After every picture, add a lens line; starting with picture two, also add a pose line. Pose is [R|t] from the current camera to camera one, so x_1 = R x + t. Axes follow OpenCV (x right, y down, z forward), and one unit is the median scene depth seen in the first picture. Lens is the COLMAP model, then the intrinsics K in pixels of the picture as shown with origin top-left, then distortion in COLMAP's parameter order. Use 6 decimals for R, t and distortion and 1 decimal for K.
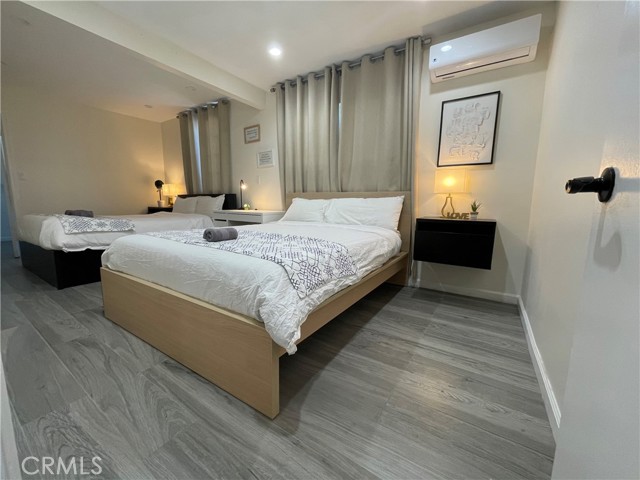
lens RADIAL K [[259.1, 0, 320.4], [0, 259.1, 238.7], [0, 0, 1]] dist [-0.000770, 0.000458]
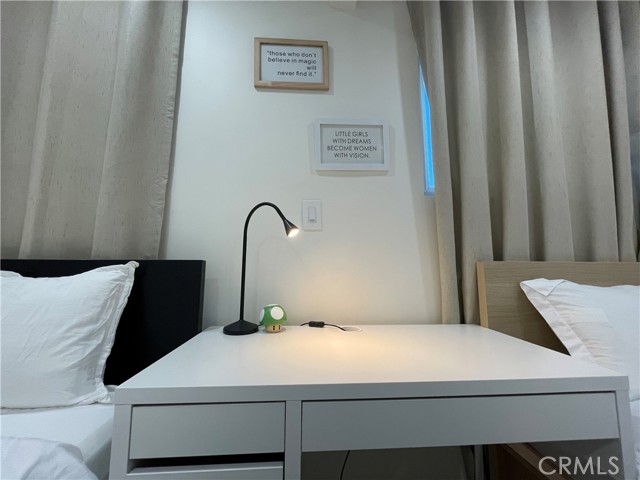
lens RADIAL K [[260.3, 0, 320.1], [0, 260.3, 242.6], [0, 0, 1]] dist [-0.000960, -0.000318]
pose [[0.798319, 0.063224, 0.598907, -0.512420], [0.093375, 0.969454, -0.226805, -0.171858], [-0.594952, 0.236986, 0.768030, 1.018049]]
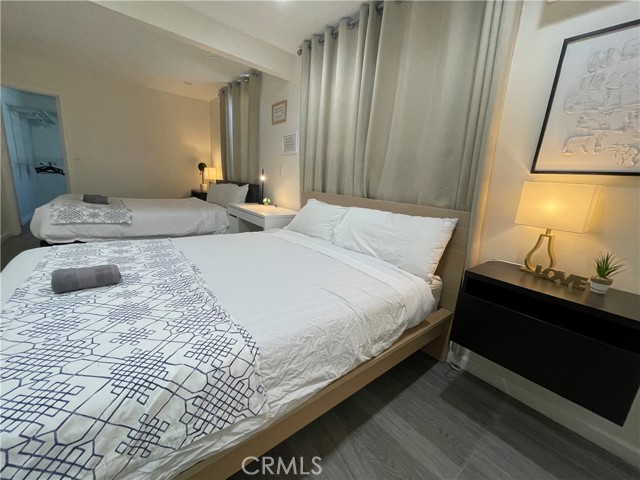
lens RADIAL K [[259.1, 0, 320.4], [0, 259.1, 238.7], [0, 0, 1]] dist [-0.000770, 0.000458]
pose [[0.952631, 0.124092, -0.277660, 0.171225], [-0.104890, 0.991011, 0.083032, -0.118919], [0.285468, -0.049975, 0.957084, 0.305599]]
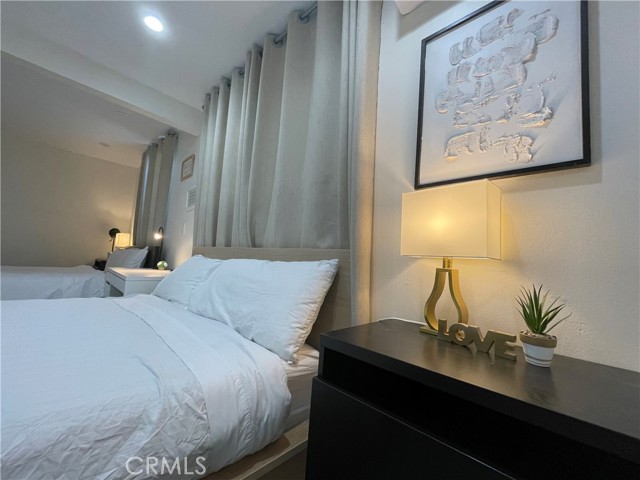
lens RADIAL K [[255.9, 0, 320.0], [0, 255.9, 240.0], [0, 0, 1]] dist [-0.002157, -0.000182]
pose [[0.982643, 0.041556, -0.180792, 0.318475], [-0.082984, 0.970106, -0.228053, -0.088428], [0.165911, 0.239098, 0.956716, 0.526419]]
